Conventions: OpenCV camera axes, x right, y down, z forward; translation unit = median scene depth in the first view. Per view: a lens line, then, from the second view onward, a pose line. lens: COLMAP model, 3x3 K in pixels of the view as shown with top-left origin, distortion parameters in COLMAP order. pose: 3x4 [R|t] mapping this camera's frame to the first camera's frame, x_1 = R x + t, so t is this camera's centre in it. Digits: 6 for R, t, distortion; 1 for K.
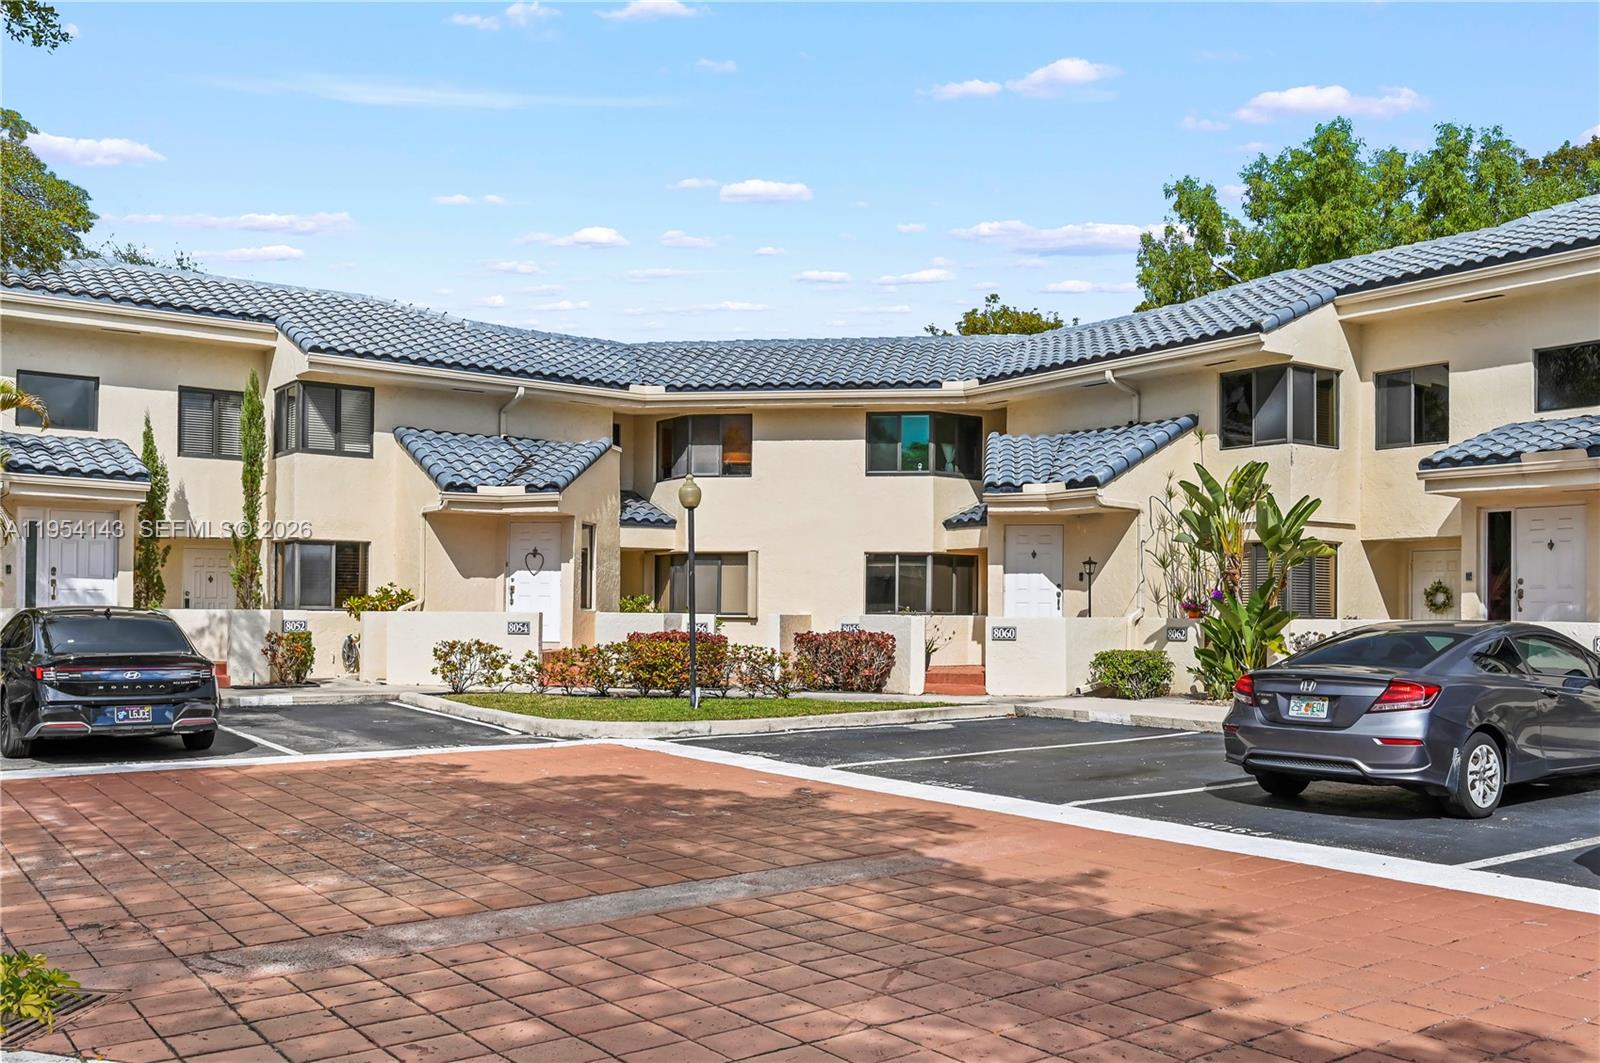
lens RADIAL K [[1395.8, 0, 802.1], [0, 1395.8, 547.9], [0, 0, 1]] dist [0.005760, -0.014769]
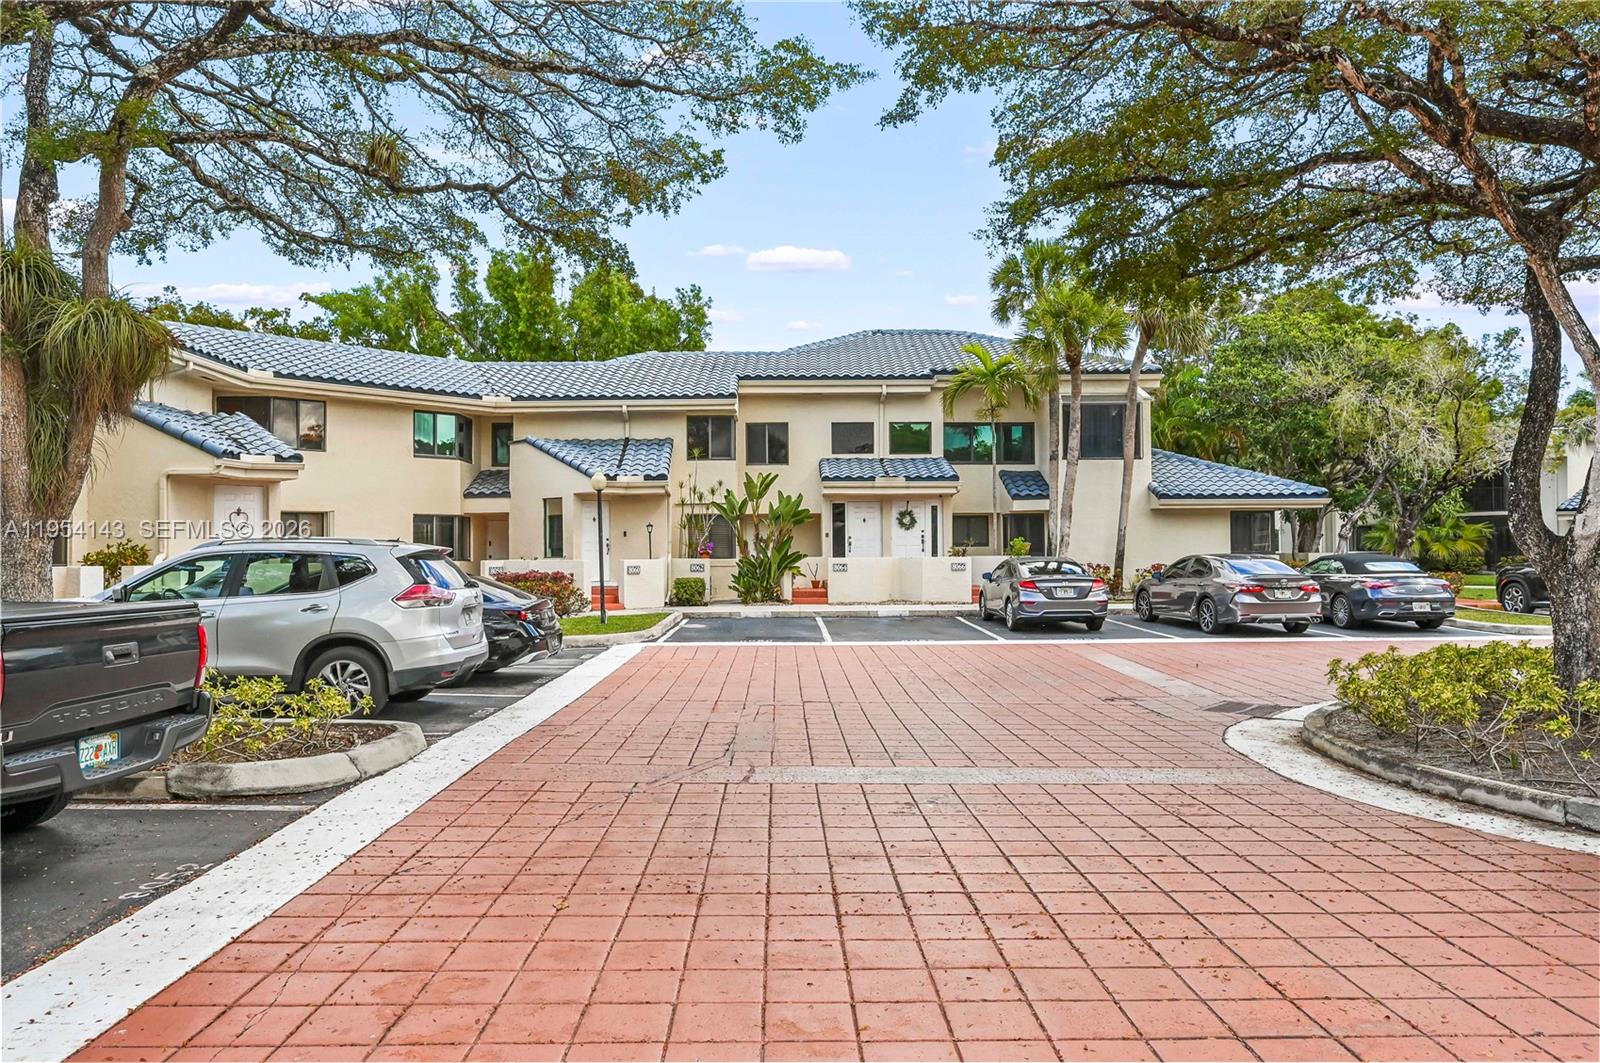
lens RADIAL K [[1045.3, 0, 797.7], [0, 1045.3, 533.0], [0, 0, 1]] dist [-0.003330, -0.000485]
pose [[0.585516, 0.001808, 0.810659, -0.694744], [-0.024183, 0.999591, 0.015237, -0.004012], [-0.810300, -0.028526, 0.585321, 0.139010]]
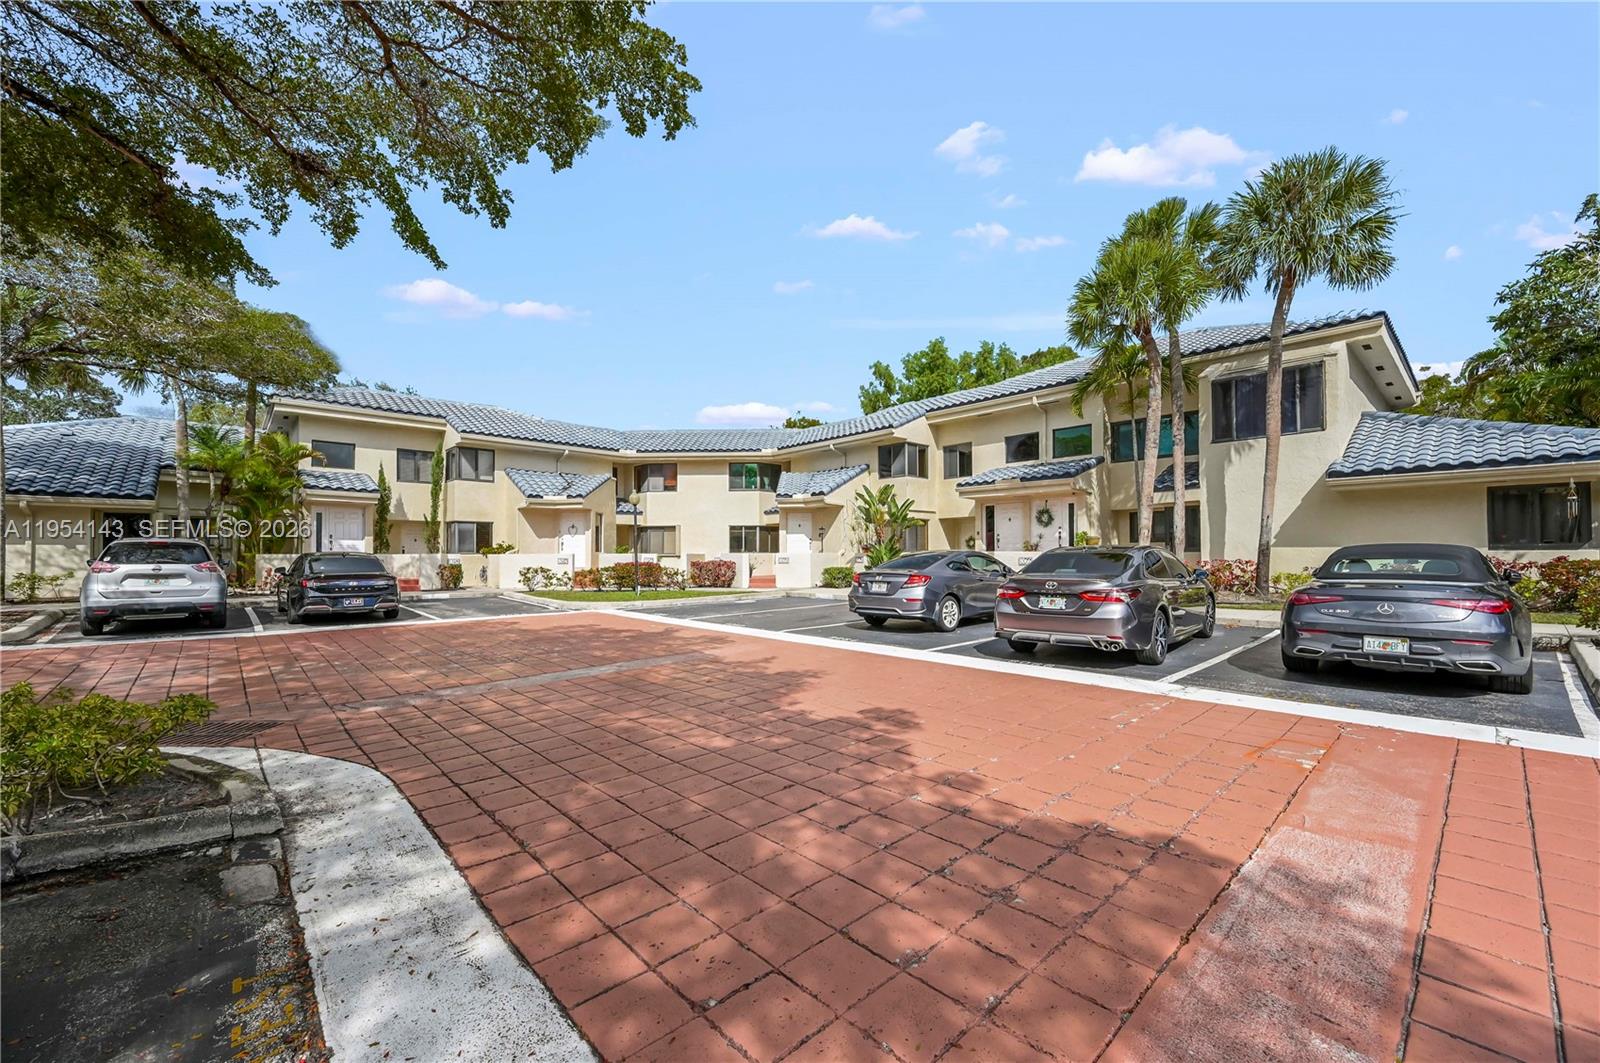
lens RADIAL K [[634.3, 0, 801.4], [0, 634.3, 523.0], [0, 0, 1]] dist [-0.001262, -0.000082]
pose [[0.993082, -0.006223, 0.117261, 0.052411], [0.006723, 0.999970, -0.003874, 0.004959], [-0.117233, 0.004636, 0.993094, -0.021900]]
